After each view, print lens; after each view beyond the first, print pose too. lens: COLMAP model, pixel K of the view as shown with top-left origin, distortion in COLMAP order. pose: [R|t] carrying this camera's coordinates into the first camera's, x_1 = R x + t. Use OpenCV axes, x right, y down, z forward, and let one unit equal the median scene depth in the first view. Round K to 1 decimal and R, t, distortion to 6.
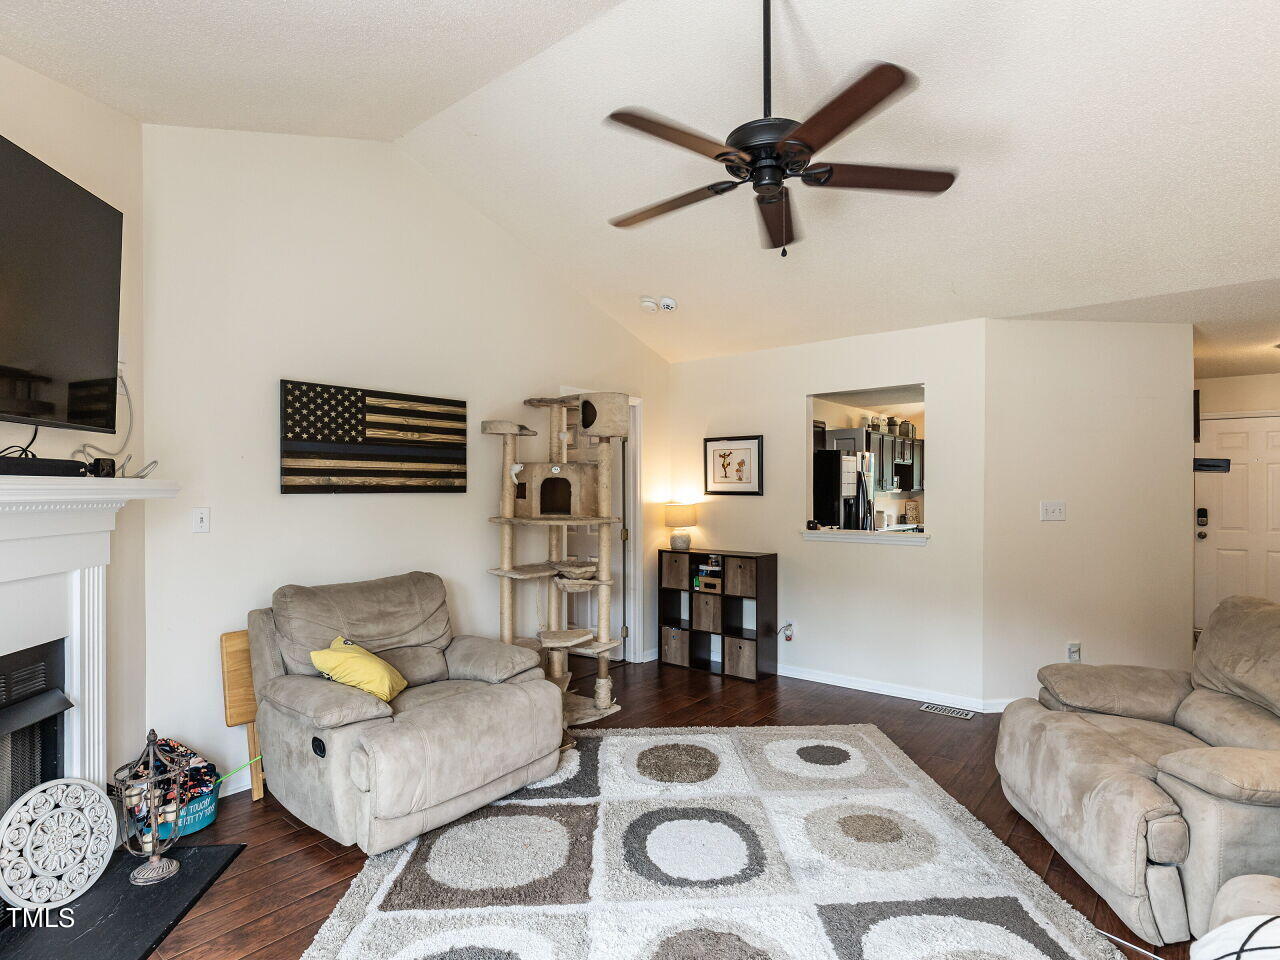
lens RADIAL K [[674.8, 0, 645.2], [0, 674.8, 485.8], [0, 0, 1]] dist [-0.004429, -0.001881]
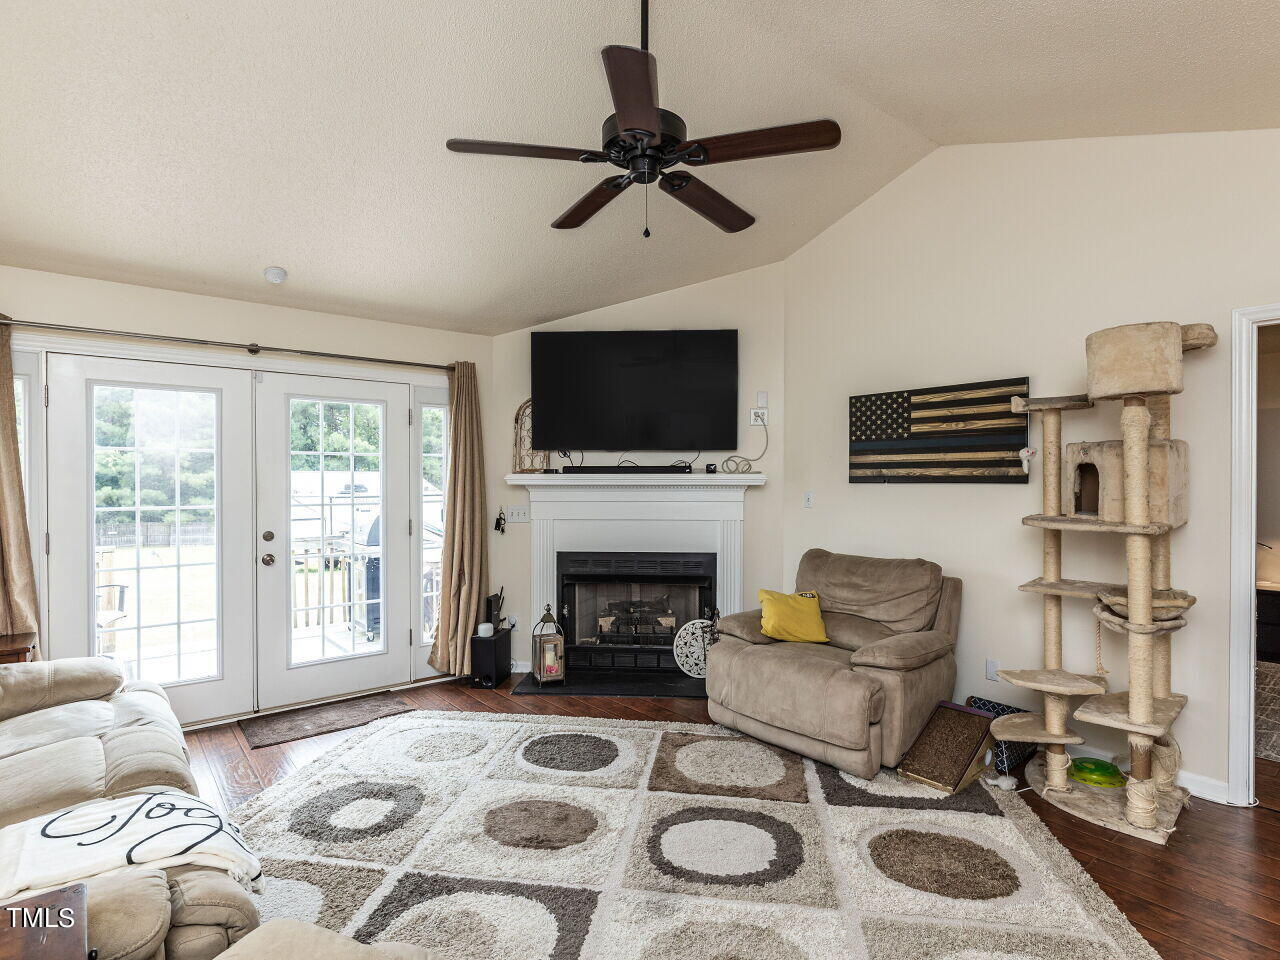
lens RADIAL K [[674.8, 0, 645.2], [0, 674.8, 485.8], [0, 0, 1]] dist [-0.004429, -0.001881]
pose [[-0.212617, 0.009047, -0.977094, 0.810875], [0.004441, 0.999956, 0.008292, 0.004539], [0.977125, -0.002576, -0.212648, 0.853513]]
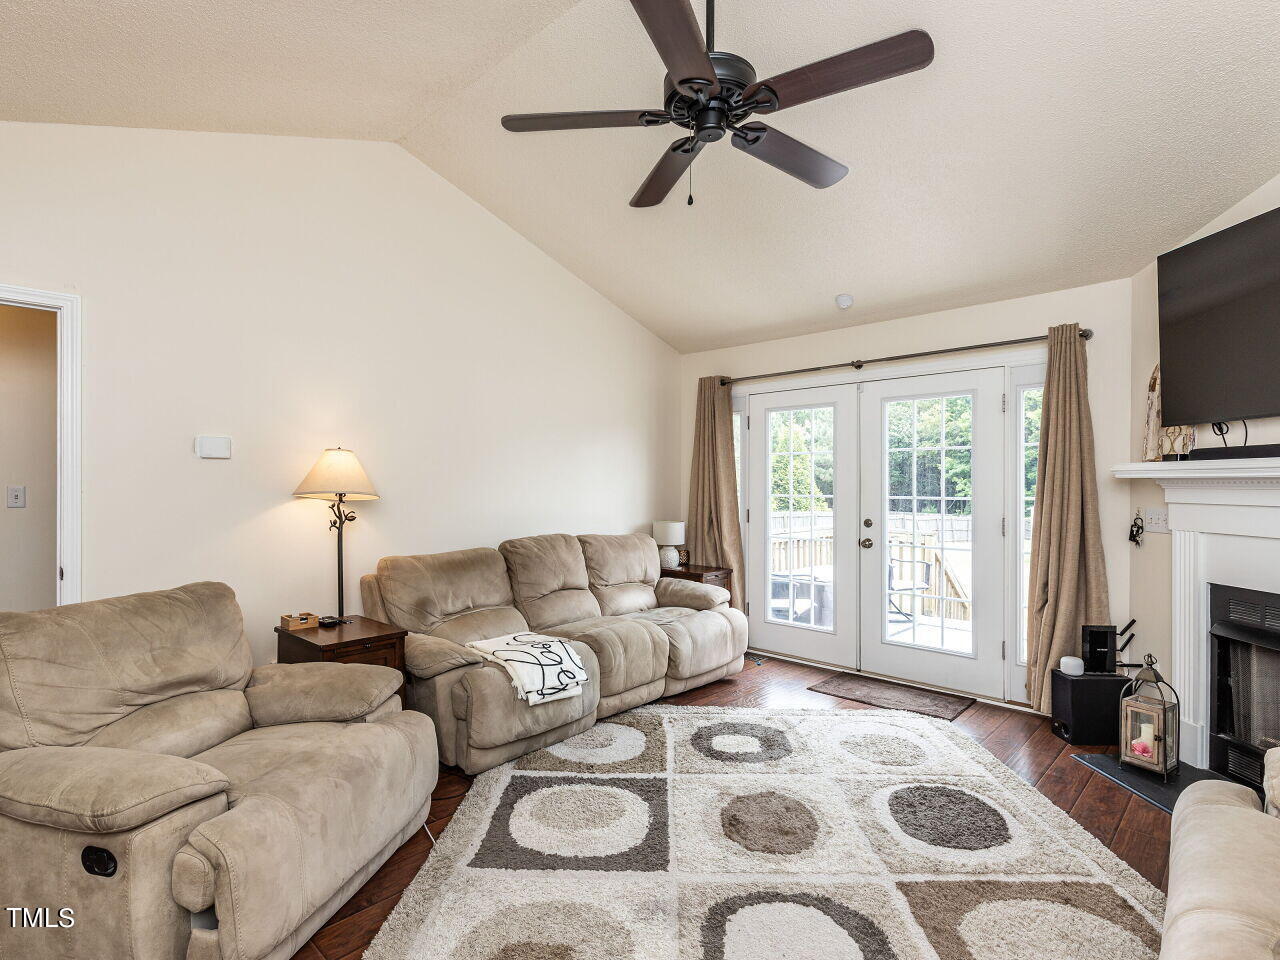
lens RADIAL K [[650.9, 0, 635.4], [0, 650.9, 485.1], [0, 0, 1]] dist [0.000857, -0.000175]
pose [[-0.995622, -0.000845, 0.093466, 0.138699], [-0.001042, 0.999997, -0.002058, 0.025910], [-0.093464, -0.002146, -0.995620, 1.325152]]
